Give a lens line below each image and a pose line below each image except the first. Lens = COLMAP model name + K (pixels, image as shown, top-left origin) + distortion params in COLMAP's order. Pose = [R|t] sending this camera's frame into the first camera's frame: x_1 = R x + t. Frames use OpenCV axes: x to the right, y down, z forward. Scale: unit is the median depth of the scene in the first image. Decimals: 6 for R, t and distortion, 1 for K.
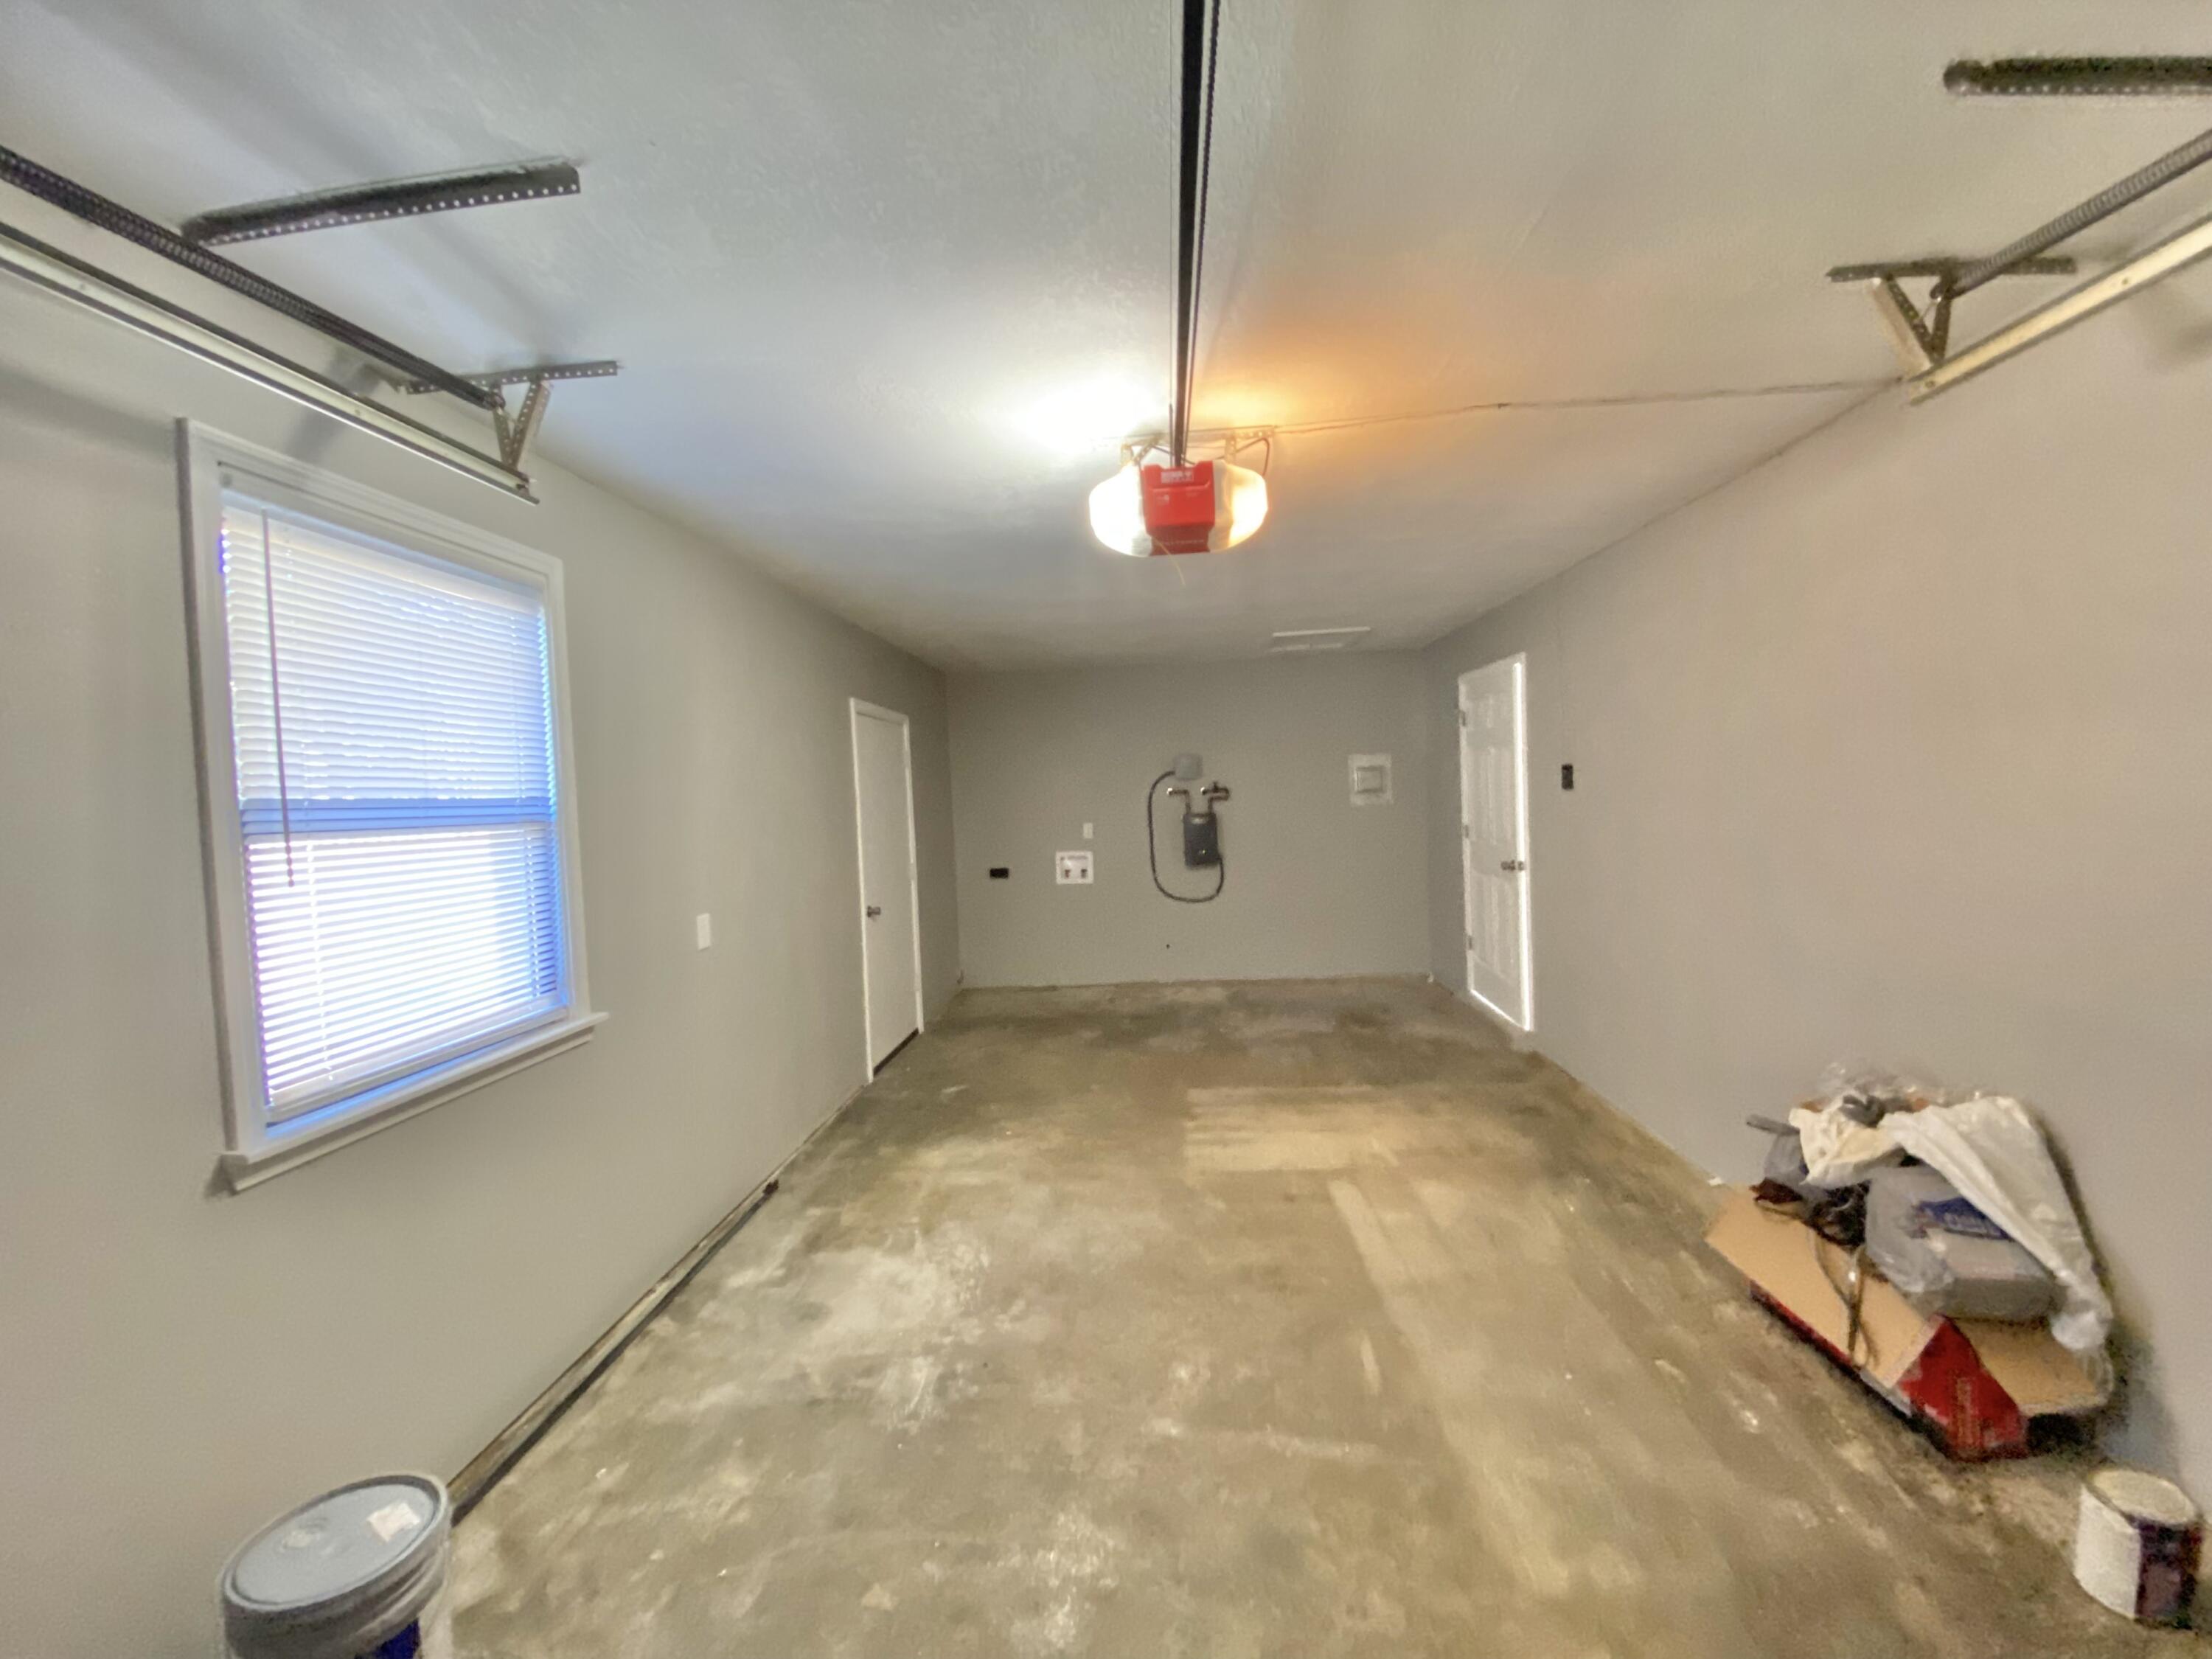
lens RADIAL K [[906.1, 0, 1100.5], [0, 906.1, 828.1], [0, 0, 1]] dist [0.030866, -0.019181]
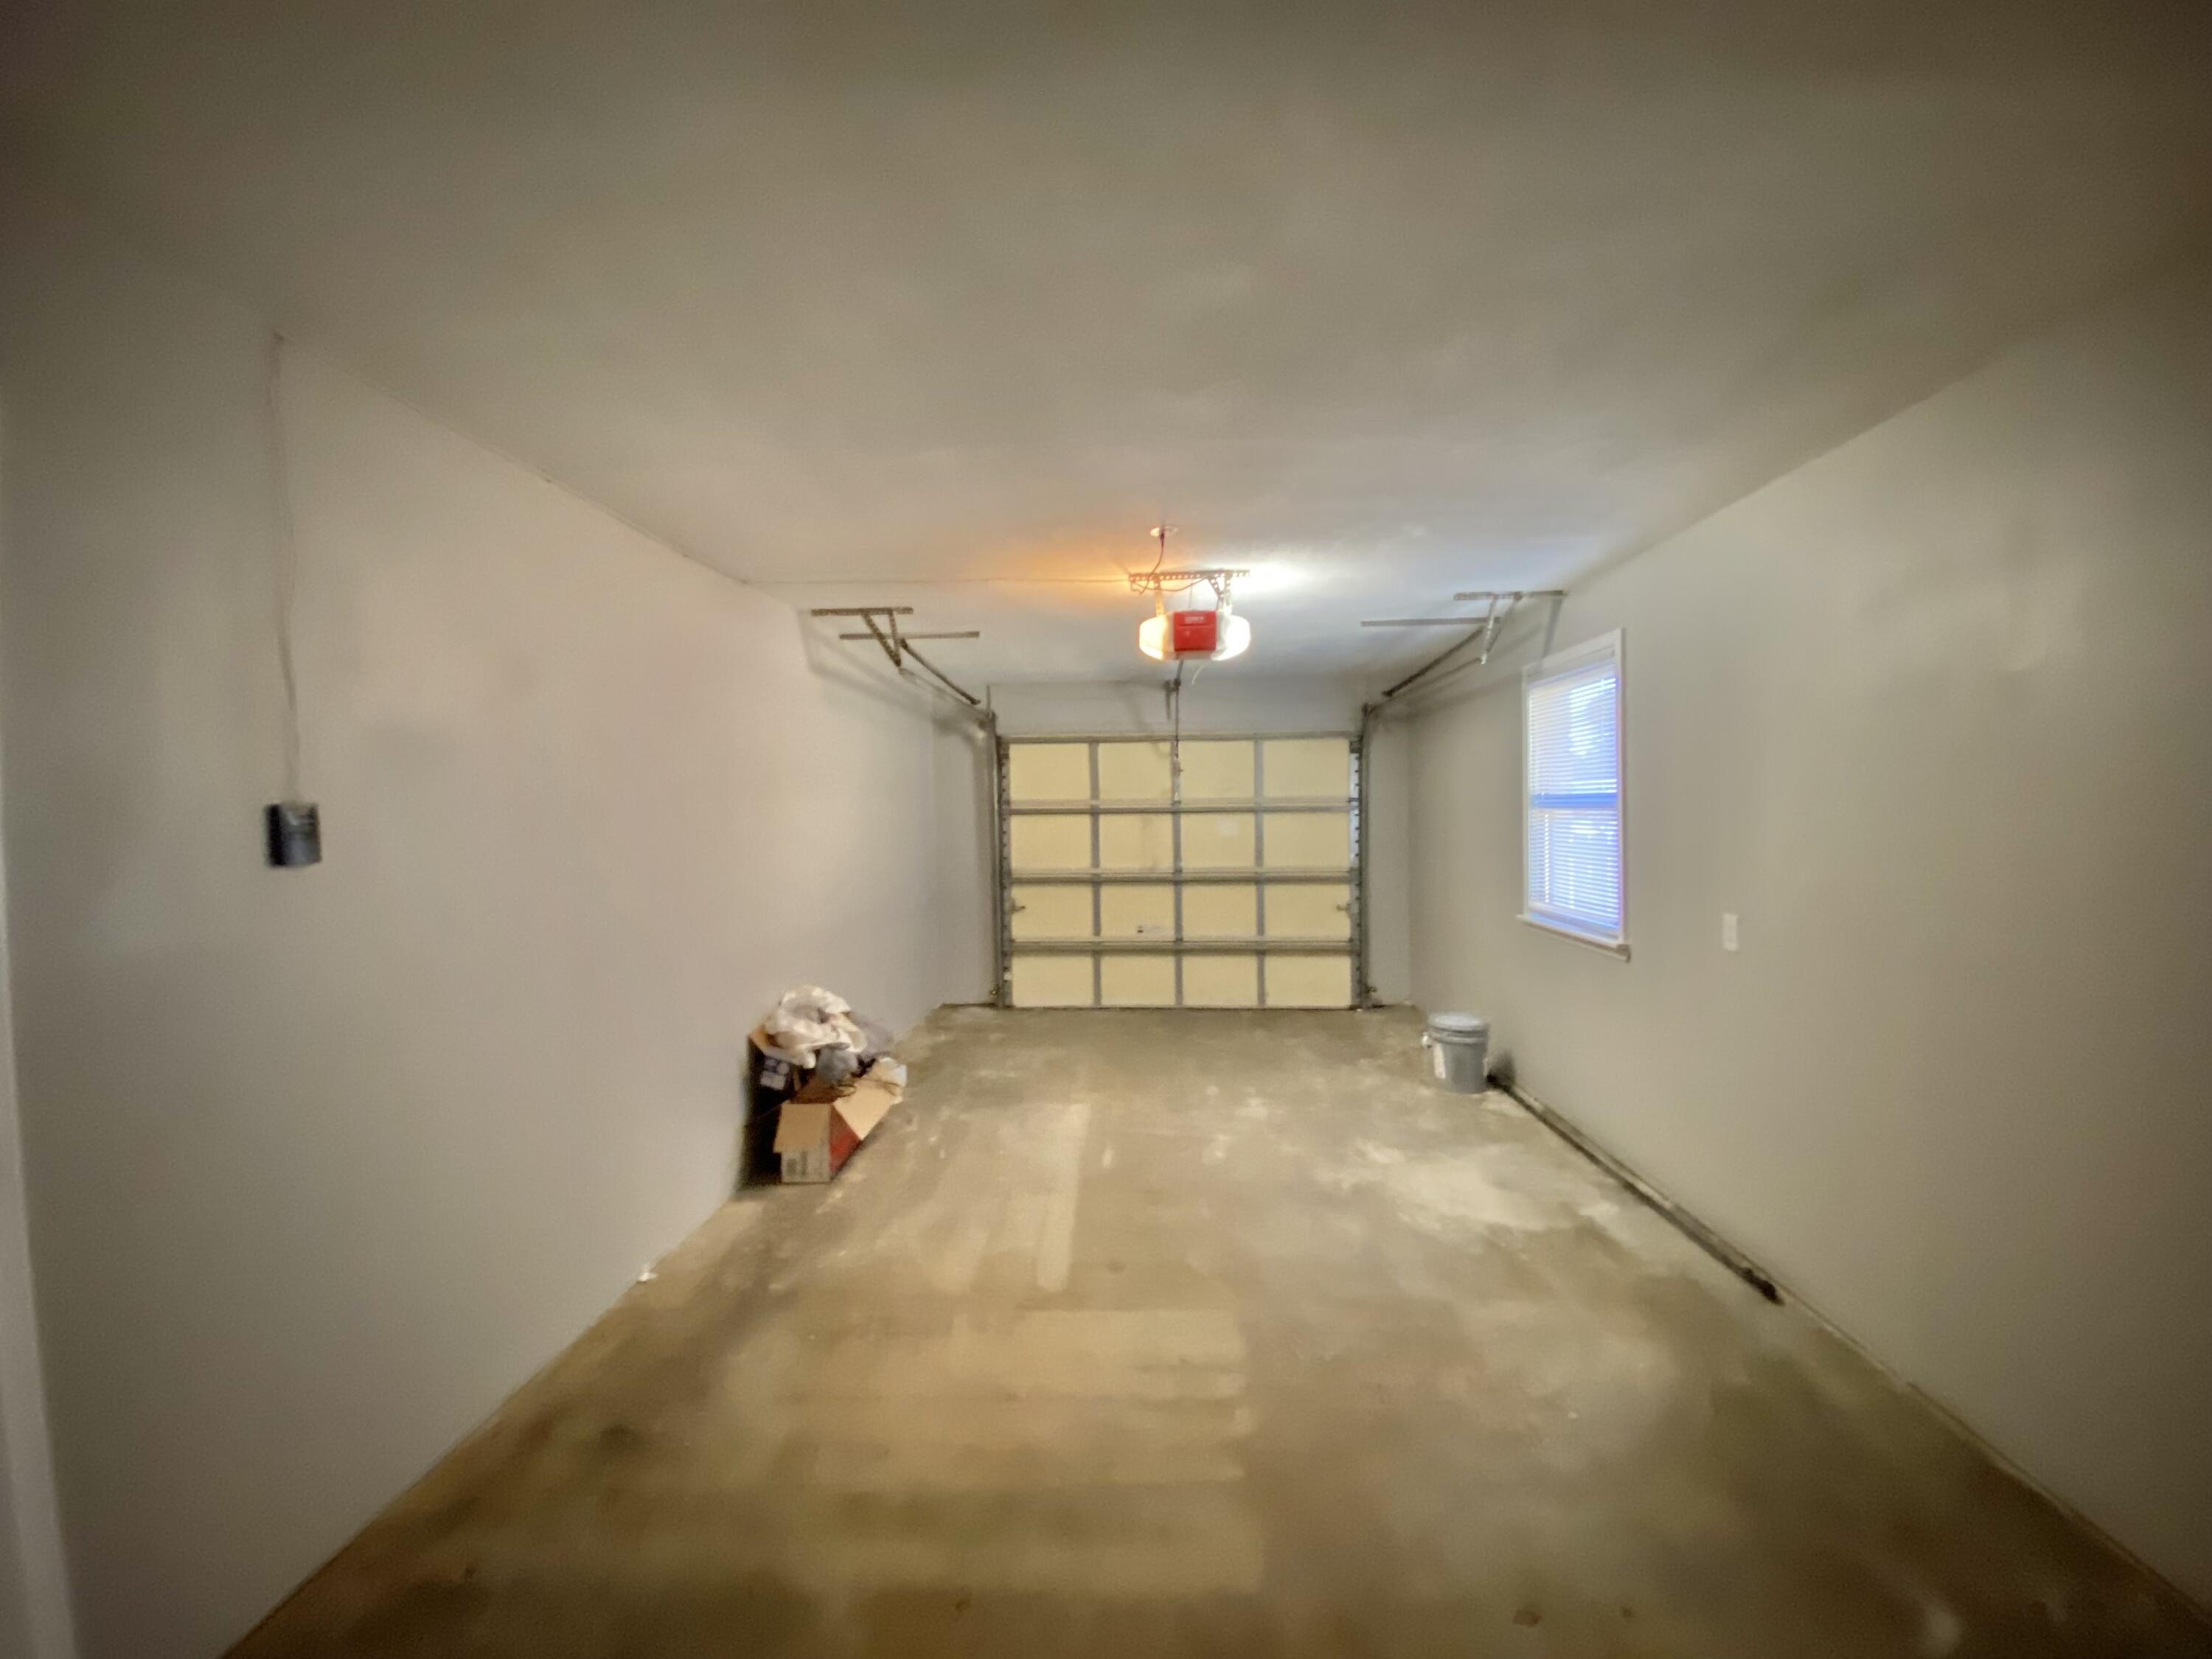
lens RADIAL K [[906.1, 0, 1100.5], [0, 906.1, 828.1], [0, 0, 1]] dist [0.030866, -0.019181]
pose [[-0.998155, 0.059353, -0.012828, 0.217590], [0.058508, 0.996575, 0.058438, -0.086631], [0.016252, 0.057579, -0.998209, 1.958884]]
